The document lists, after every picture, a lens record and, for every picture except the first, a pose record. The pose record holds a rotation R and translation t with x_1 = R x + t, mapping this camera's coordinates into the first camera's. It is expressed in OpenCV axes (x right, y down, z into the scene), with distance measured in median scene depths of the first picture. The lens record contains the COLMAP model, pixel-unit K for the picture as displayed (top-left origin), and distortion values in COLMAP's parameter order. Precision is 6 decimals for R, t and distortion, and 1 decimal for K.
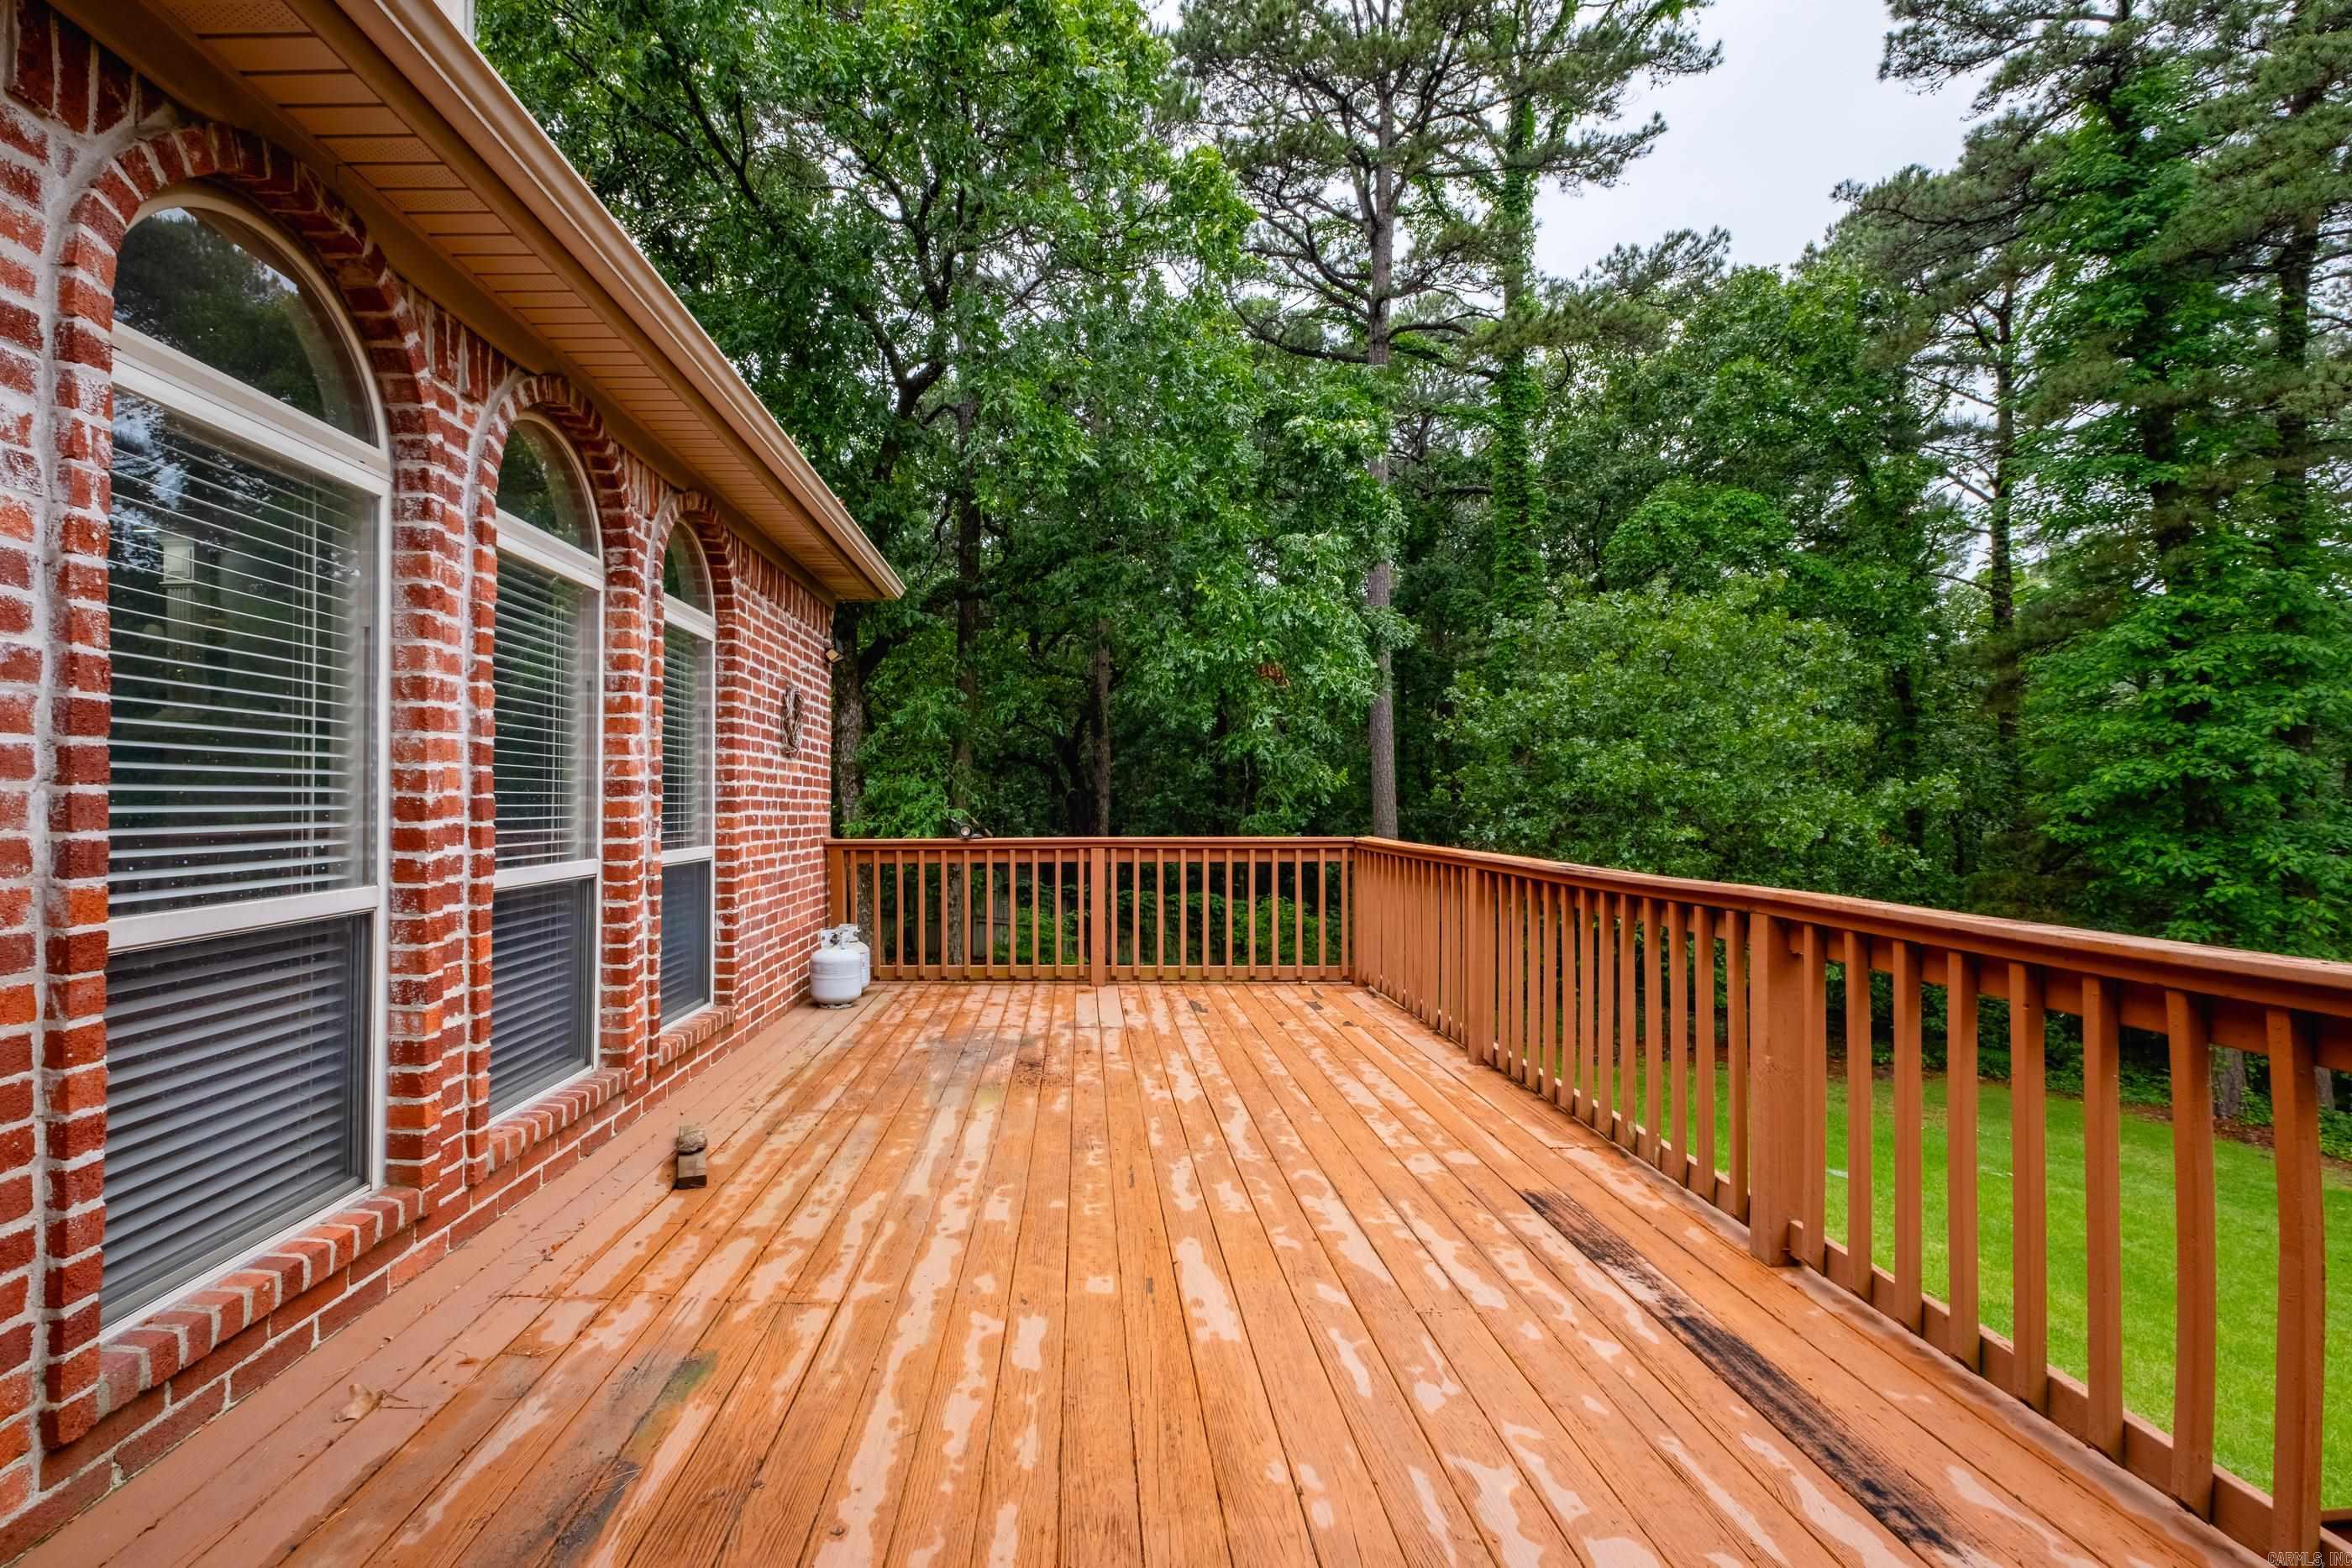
lens RADIAL K [[1066.4, 0, 1033.4], [0, 1066.4, 799.5], [0, 0, 1]] dist [0.014743, -0.007938]
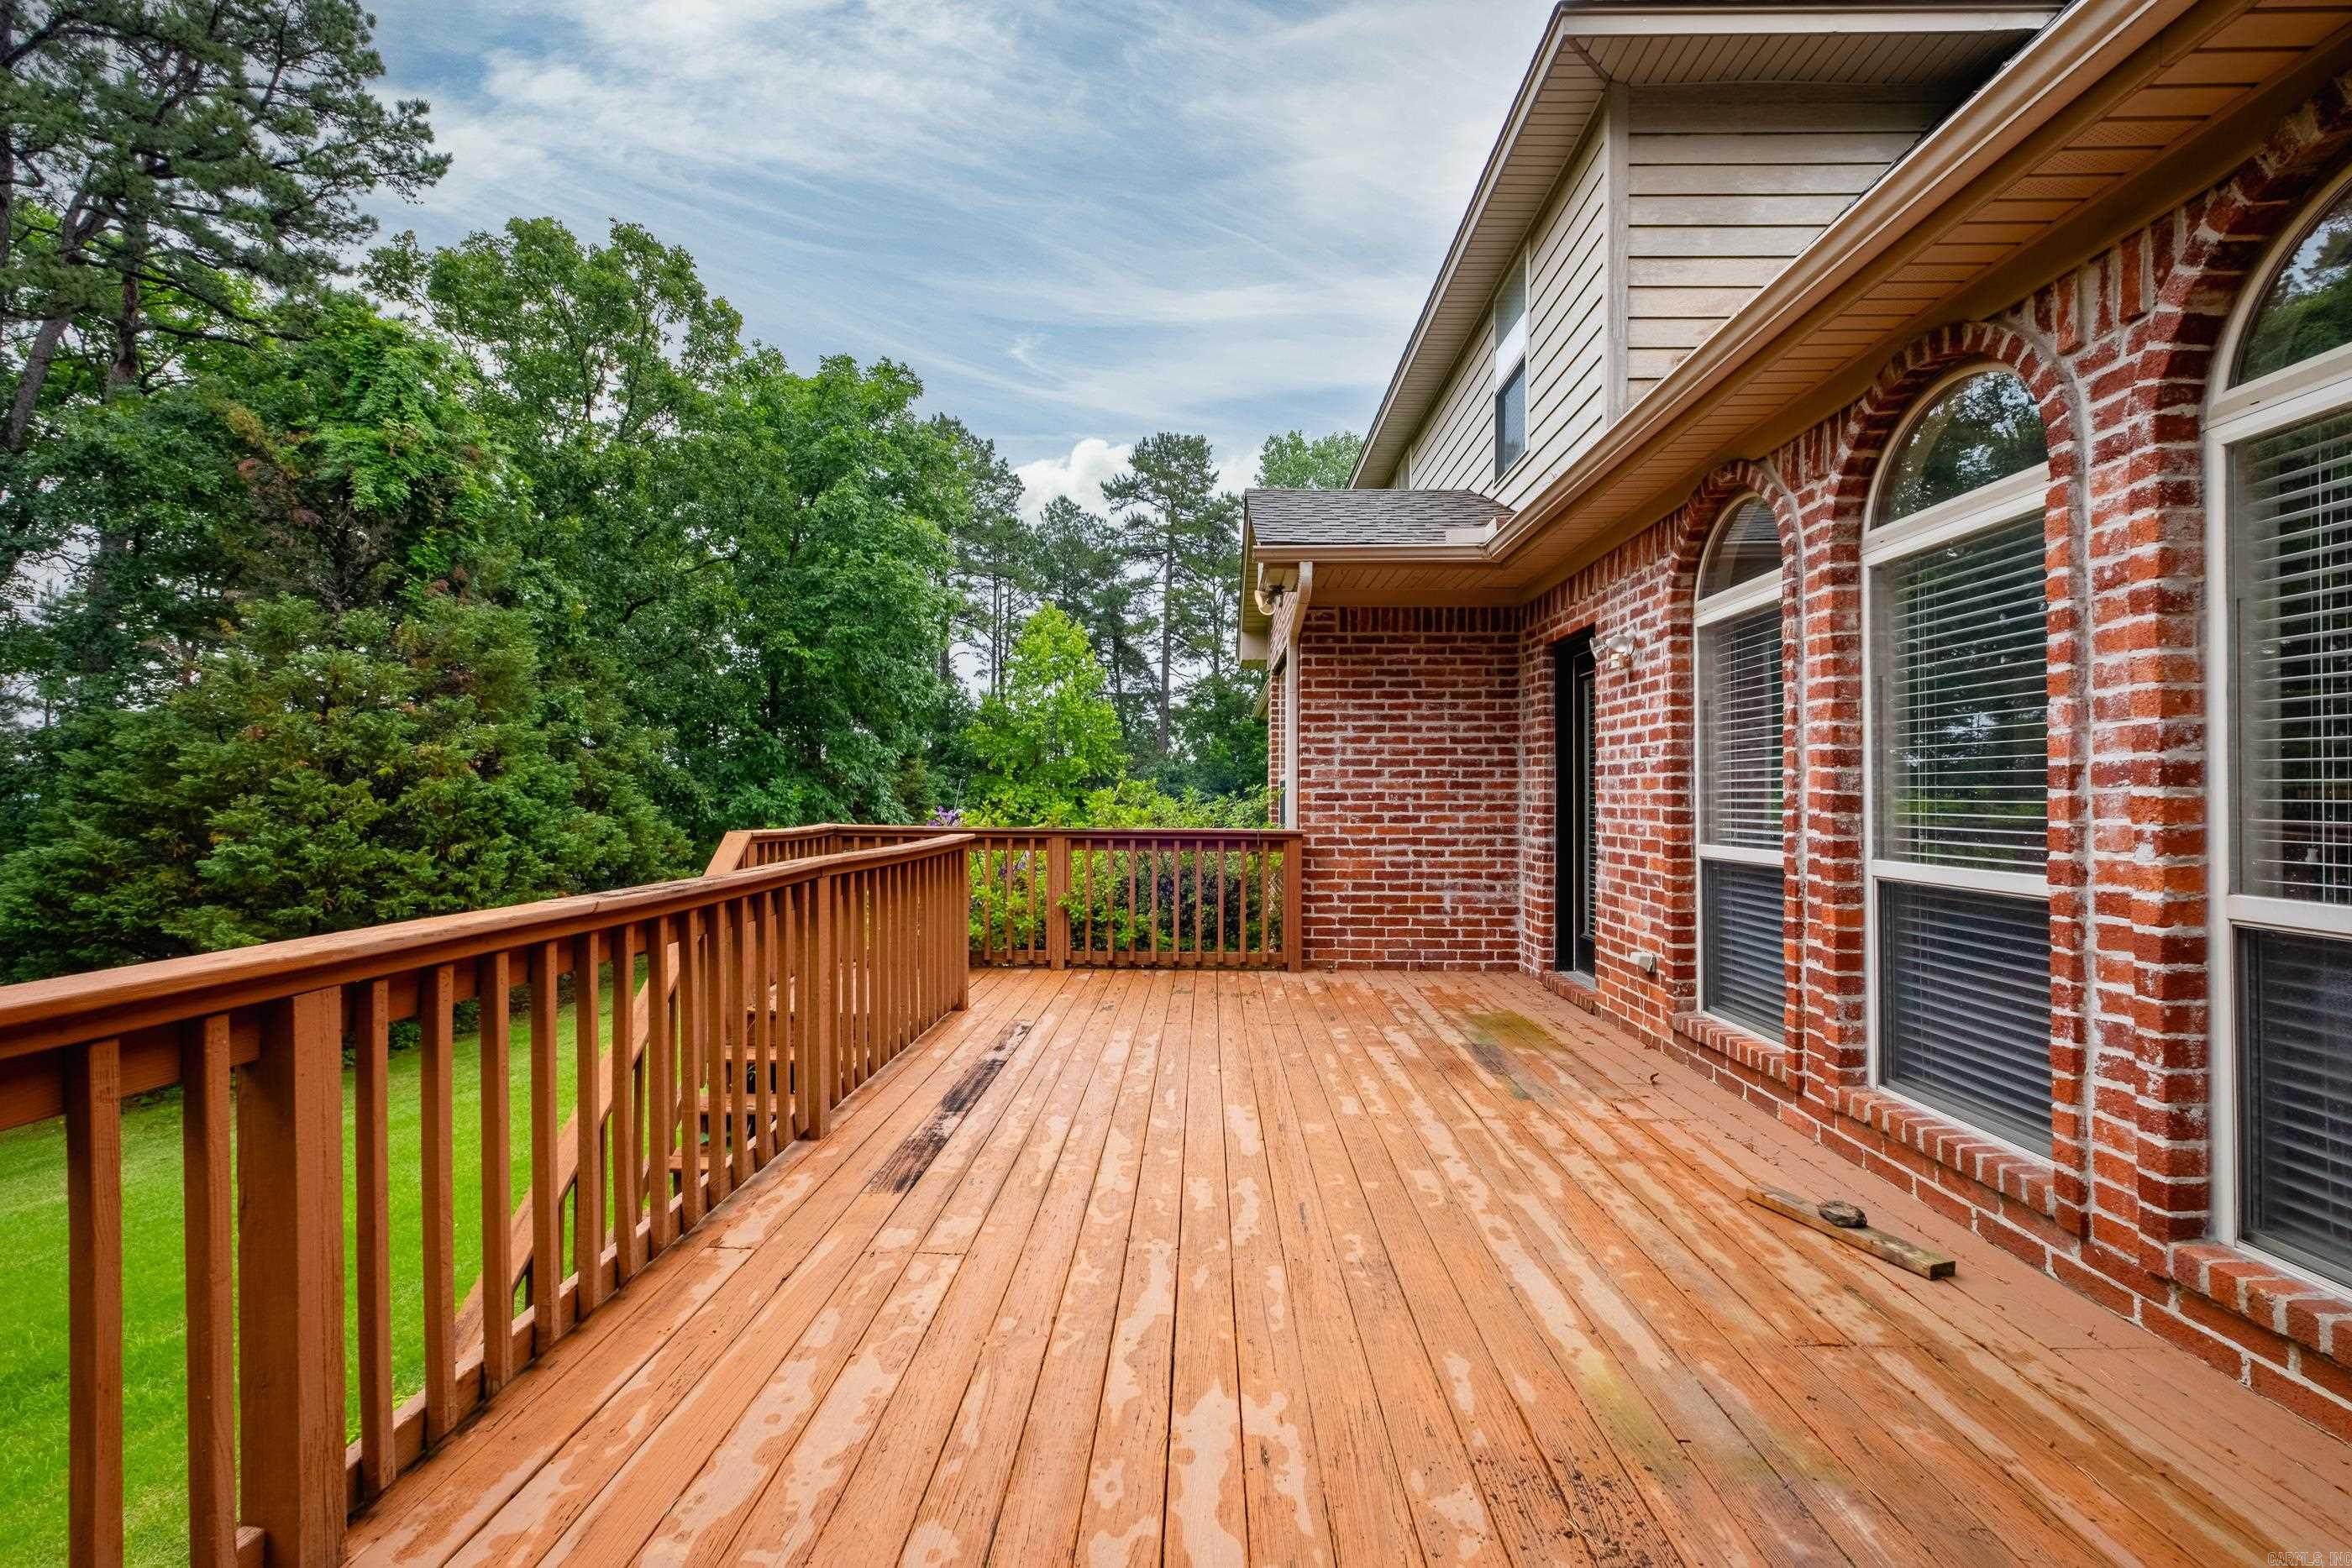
lens RADIAL K [[1028.7, 0, 1176.2], [0, 1028.7, 814.5], [0, 0, 1]] dist [-0.003154, -0.000663]
pose [[-0.999862, -0.002305, -0.016445, 0.063309], [-0.002592, 0.999845, 0.017442, 0.001358], [0.016402, 0.017482, -0.999713, 0.550389]]
